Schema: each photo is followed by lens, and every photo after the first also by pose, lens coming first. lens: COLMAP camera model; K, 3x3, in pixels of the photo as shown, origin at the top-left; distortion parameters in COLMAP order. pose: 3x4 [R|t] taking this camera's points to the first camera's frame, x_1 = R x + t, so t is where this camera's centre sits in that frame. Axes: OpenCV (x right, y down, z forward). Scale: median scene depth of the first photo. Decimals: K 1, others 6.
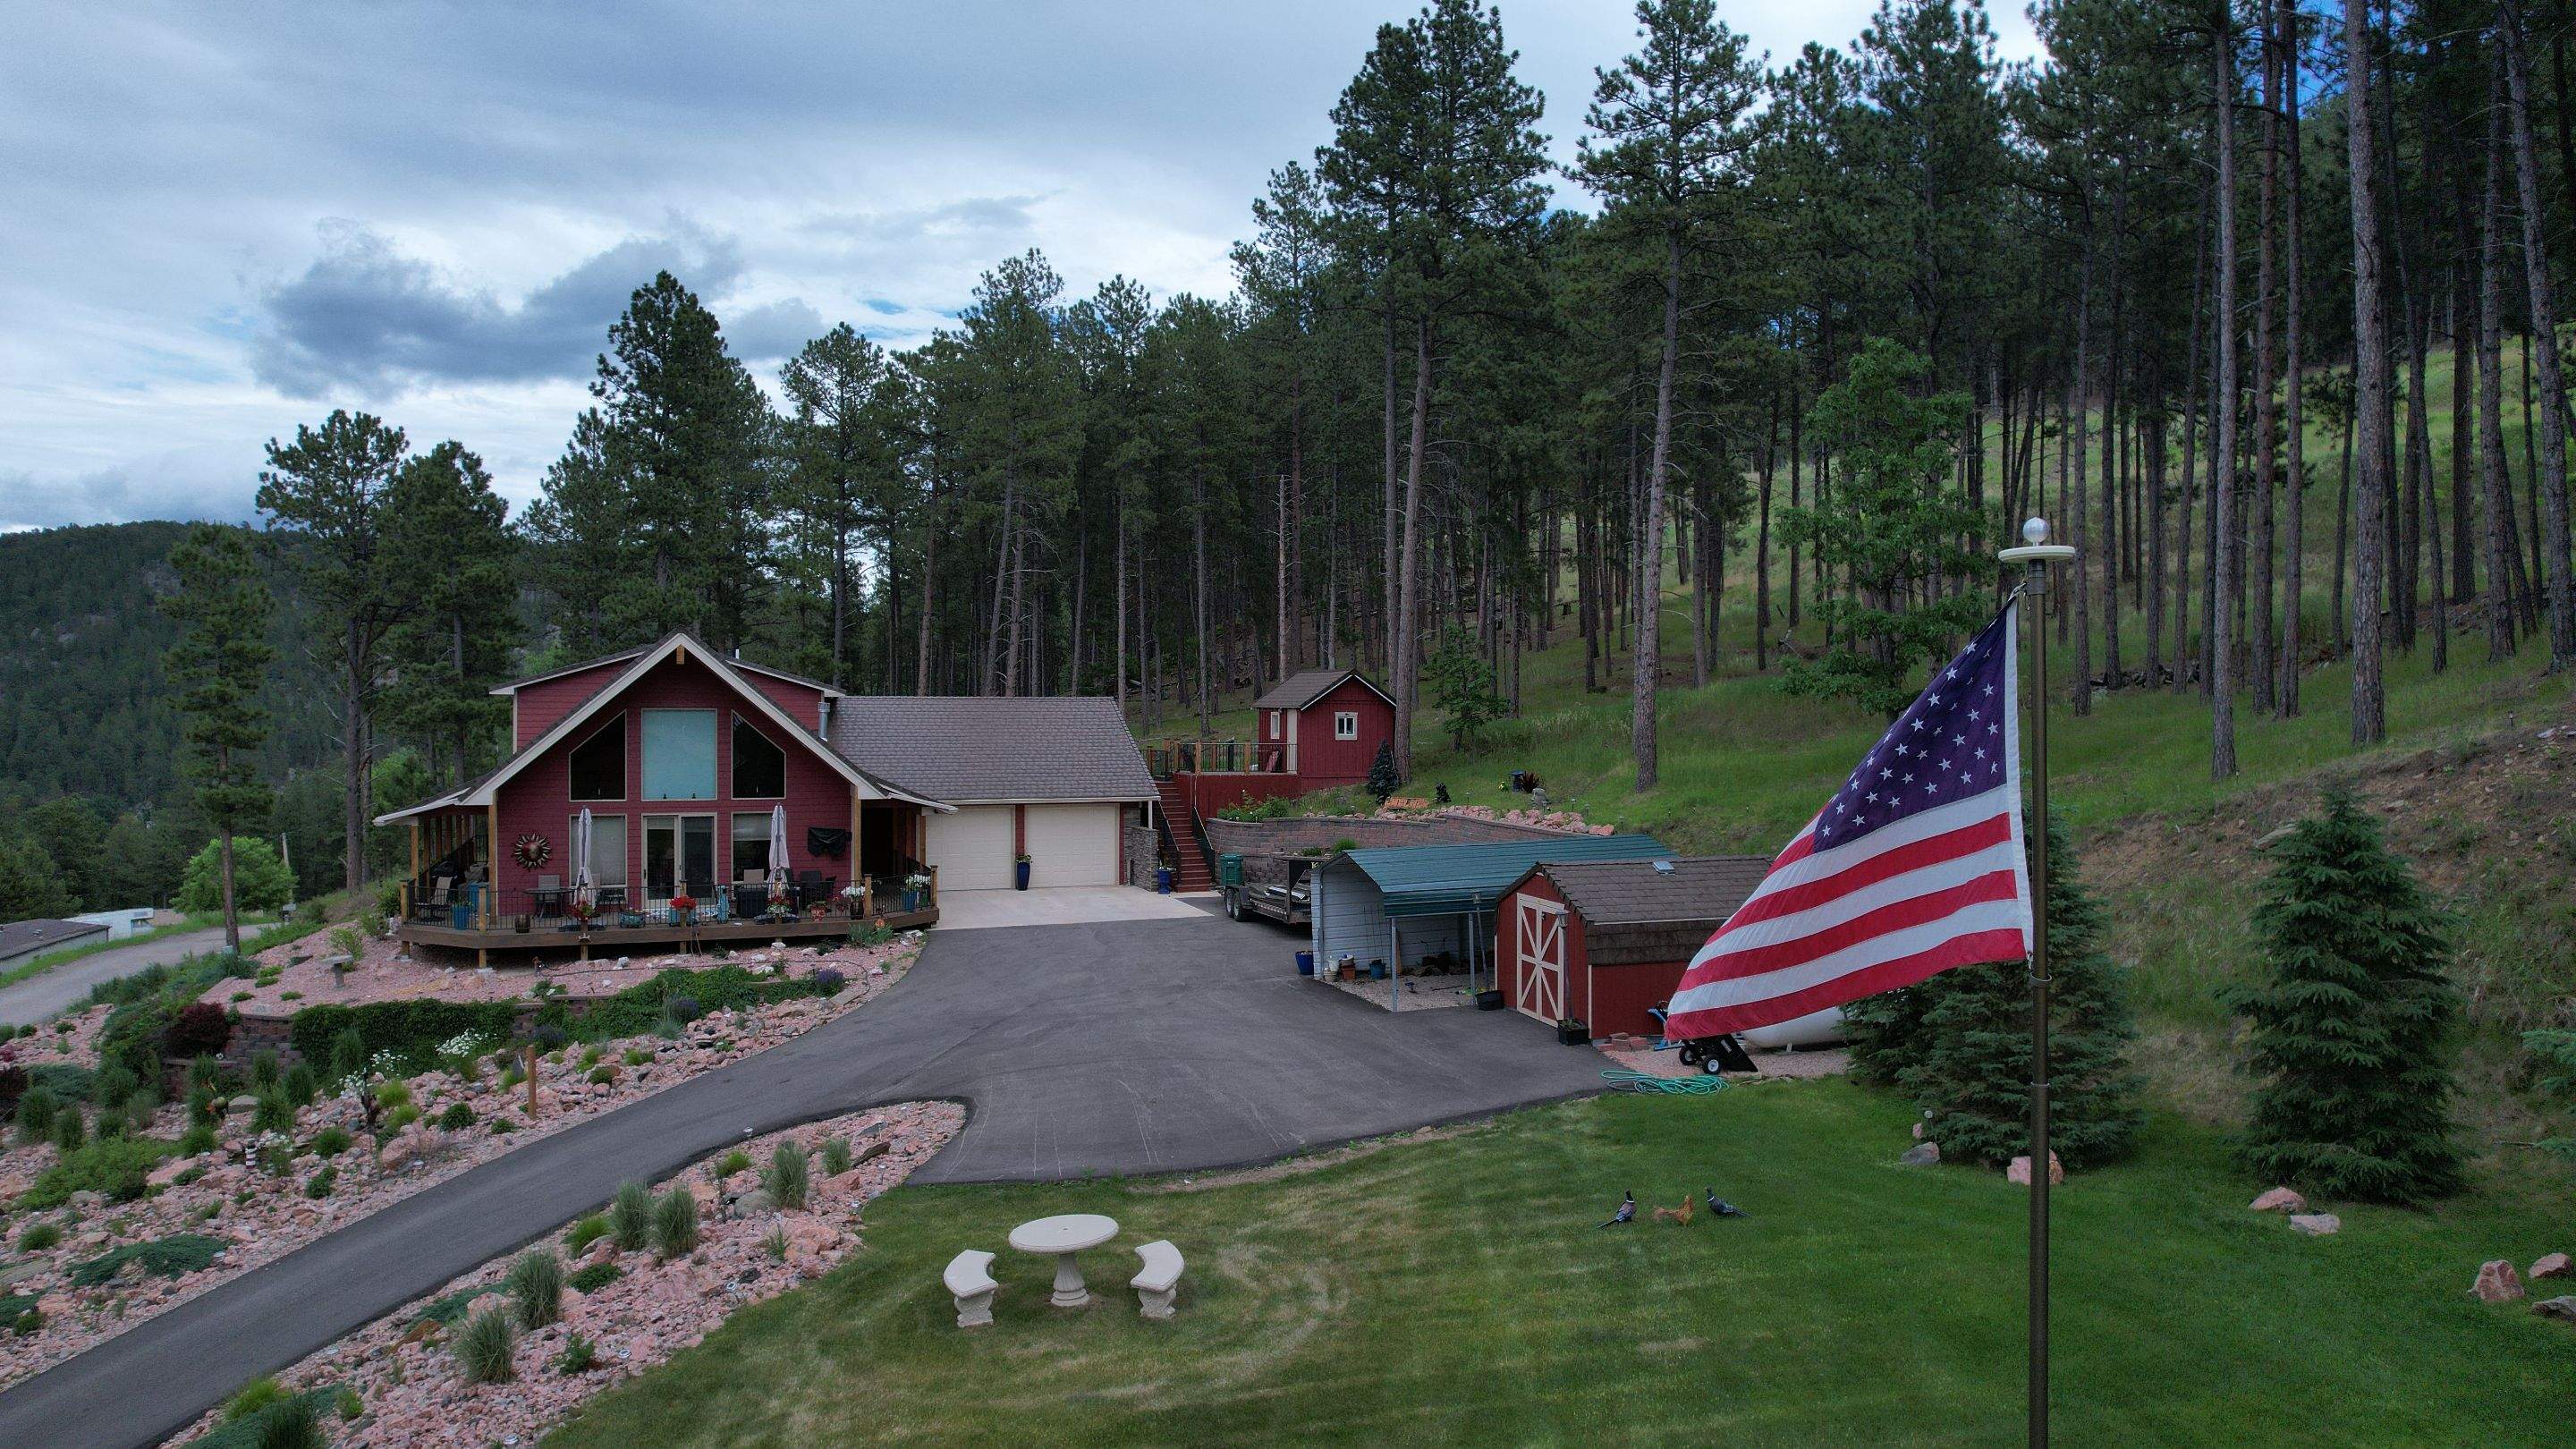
lens RADIAL K [[1645.9, 0, 1286.0], [0, 1645.9, 731.1], [0, 0, 1]] dist [-0.080734, 0.072479]
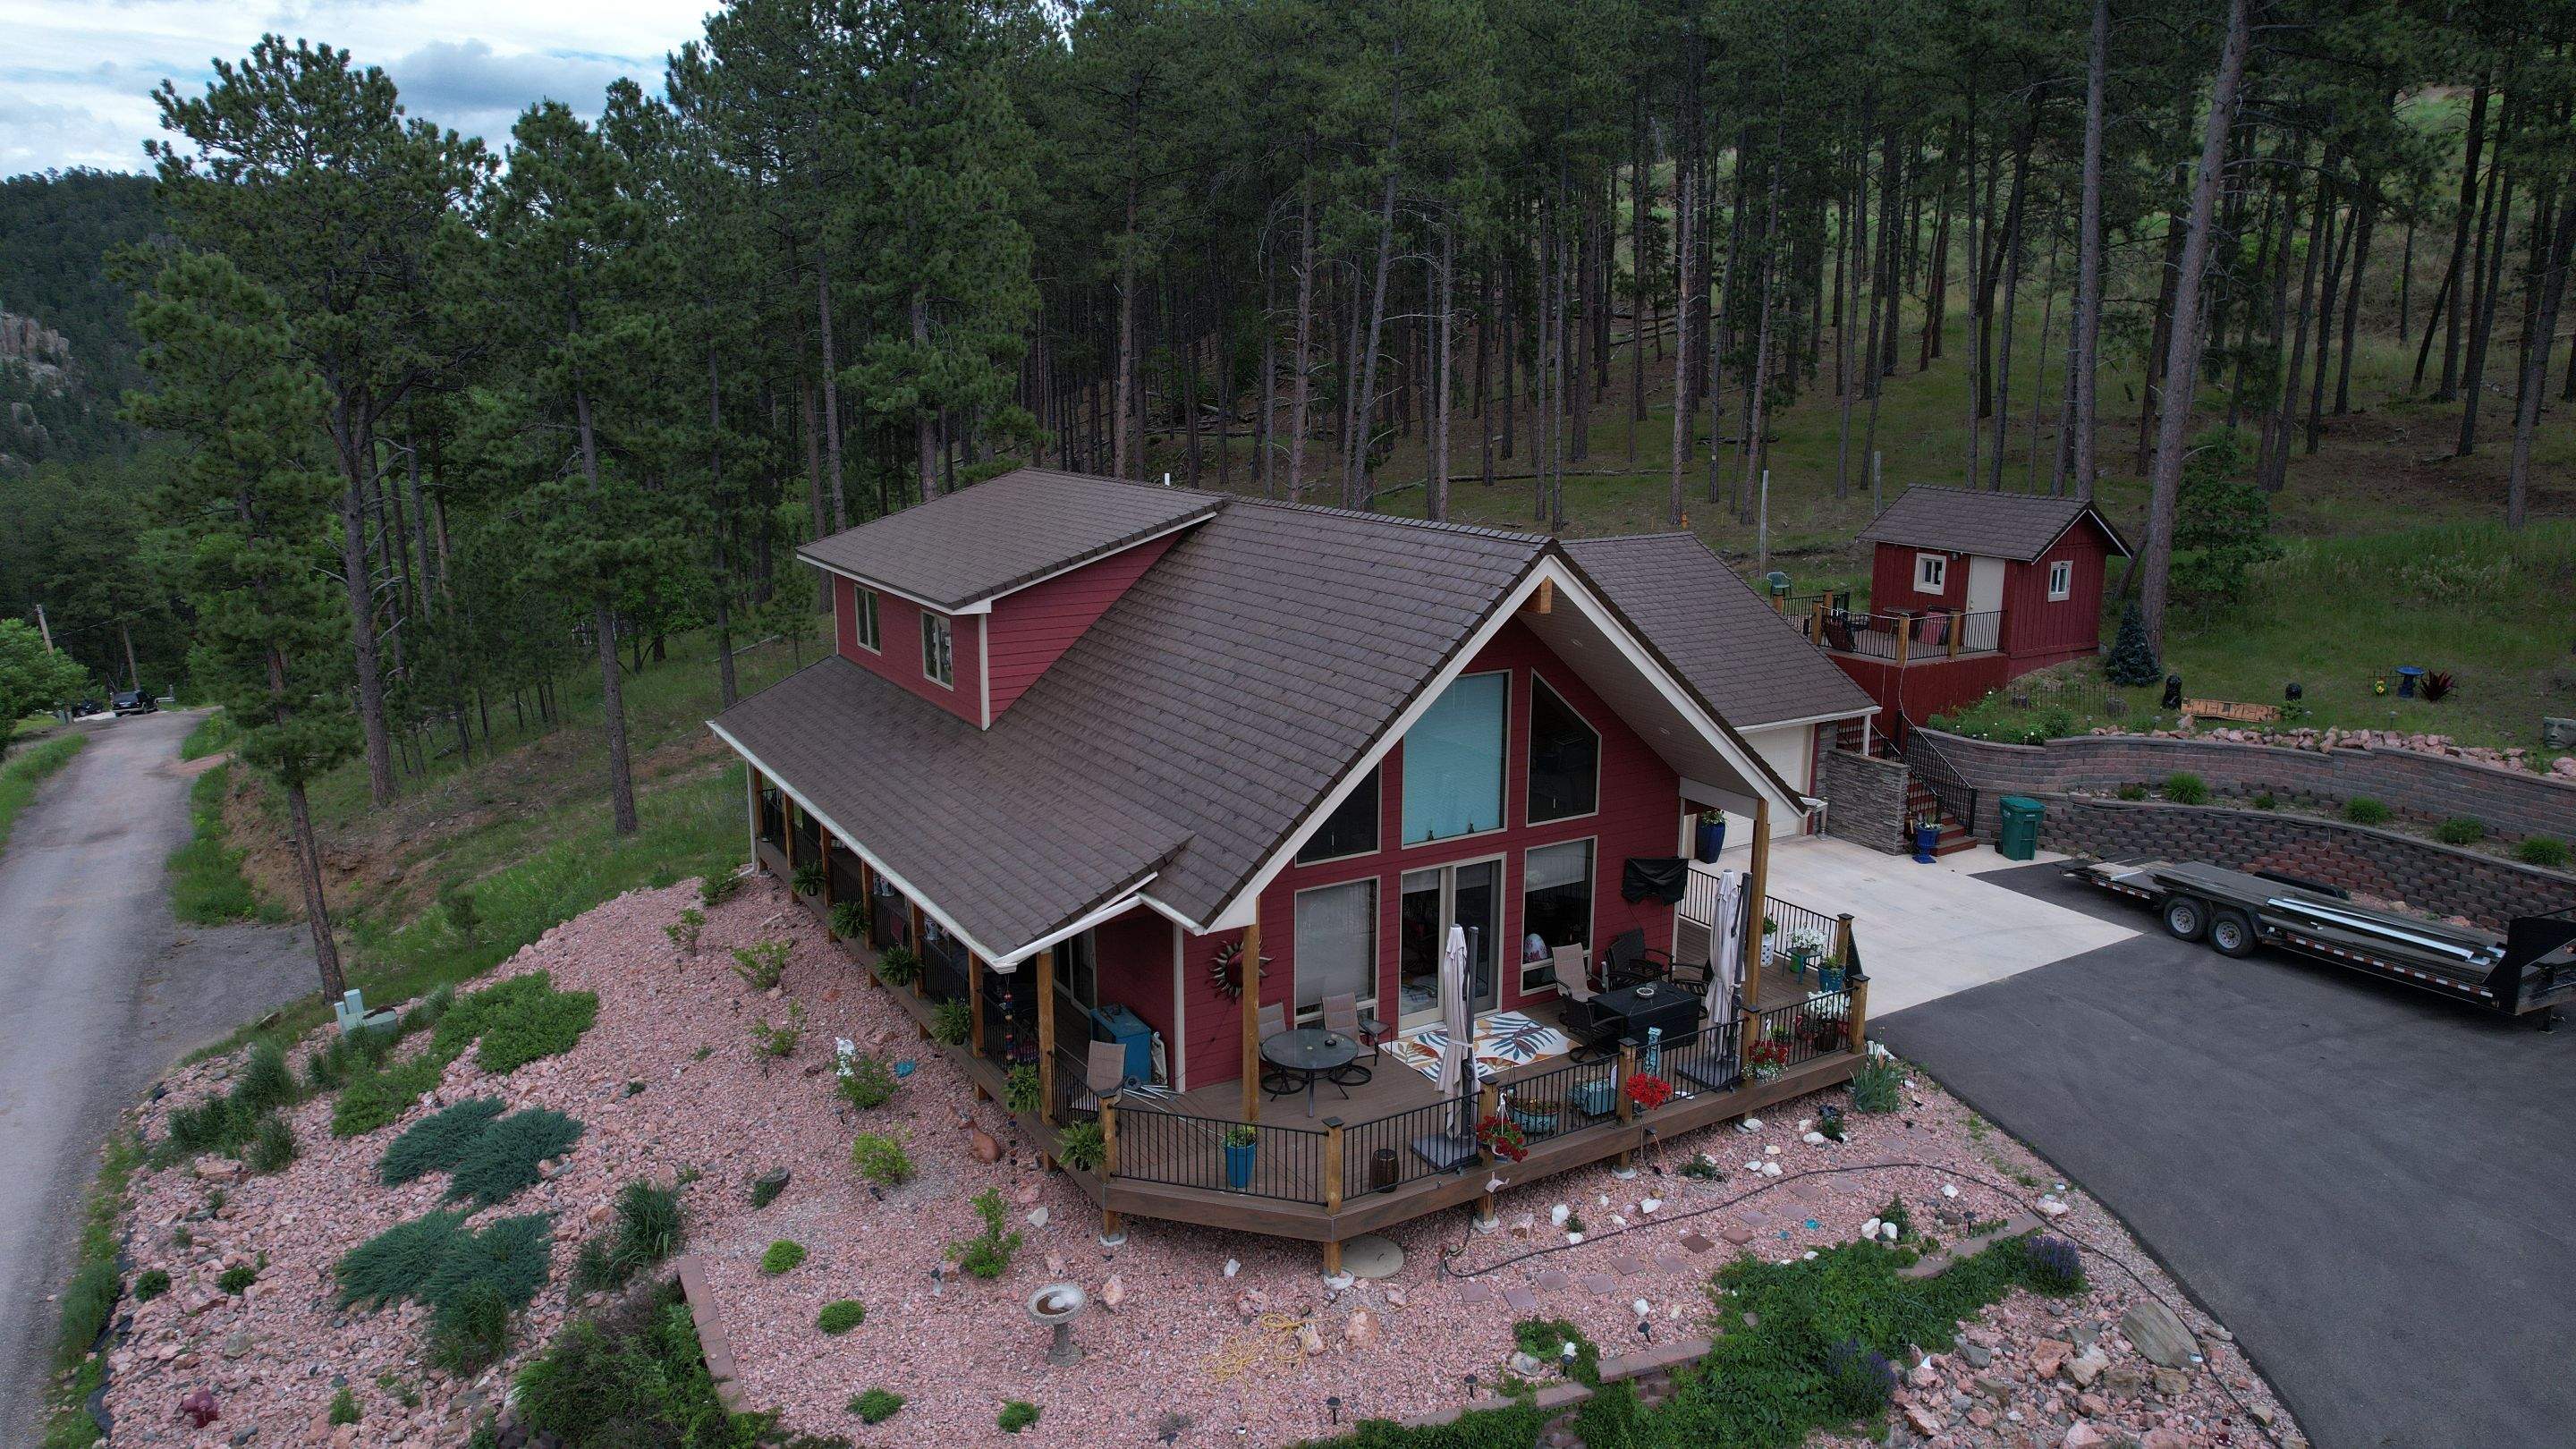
lens RADIAL K [[1641.7, 0, 1286.2], [0, 1641.7, 731.4], [0, 0, 1]] dist [-0.077283, 0.068980]
pose [[0.986178, -0.037317, 0.161434, -0.560401], [0.003186, 0.978398, 0.206706, -0.116887], [-0.165661, -0.203334, 0.964993, 0.526338]]
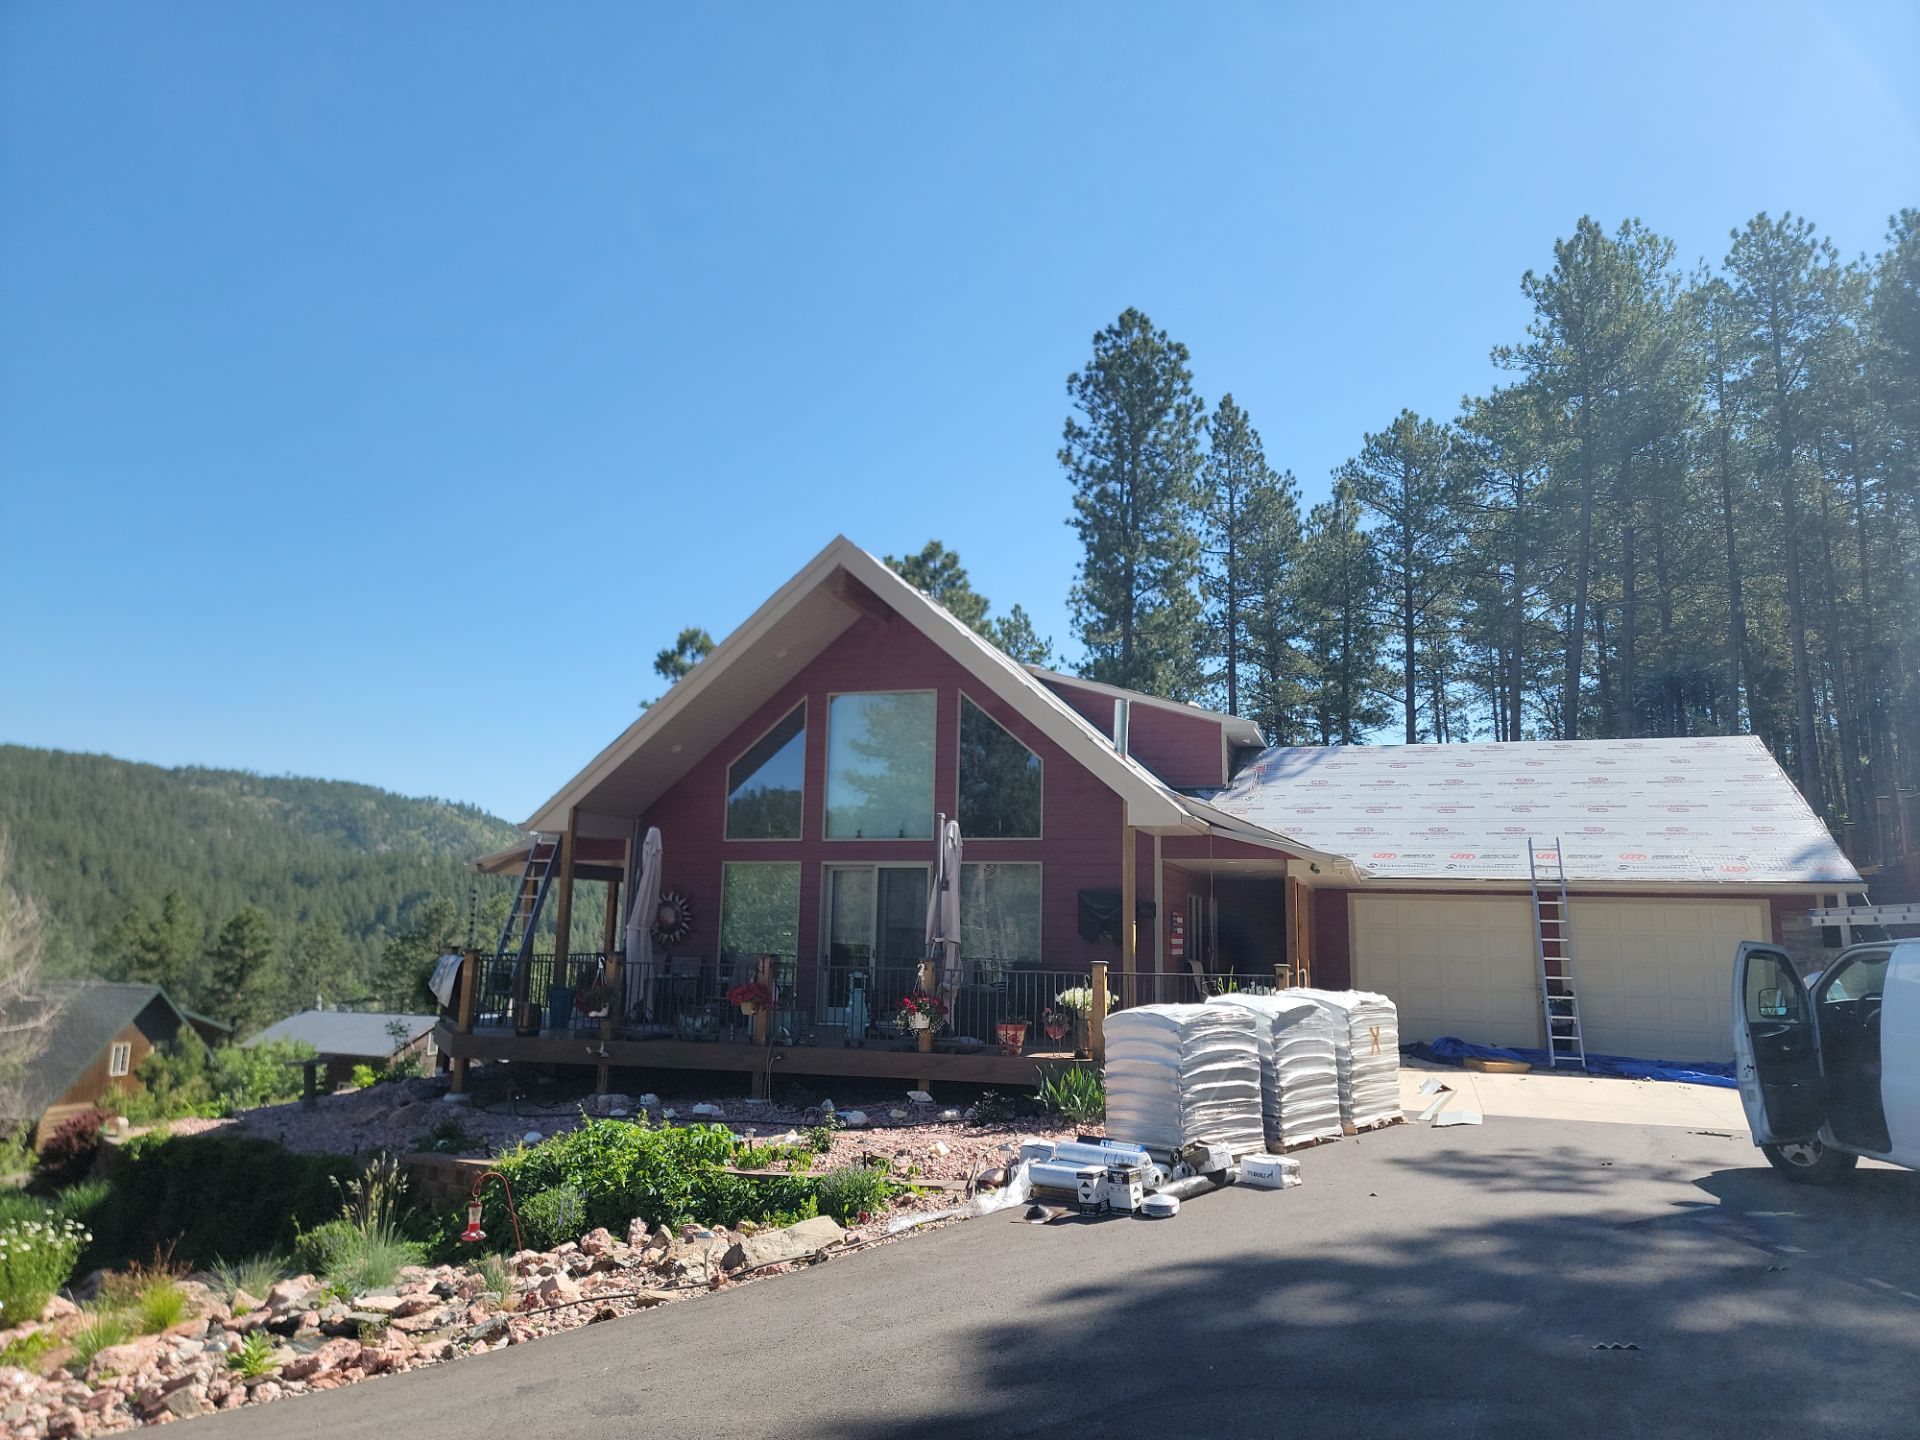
lens RADIAL K [[1326.2, 0, 973.4], [0, 1326.2, 734.6], [0, 0, 1]] dist [0.087217, -0.078170]
pose [[0.778488, -0.081212, -0.622384, -0.038424], [-0.023605, 0.987104, -0.158328, 0.087810], [0.627216, 0.137948, 0.766531, 0.696166]]
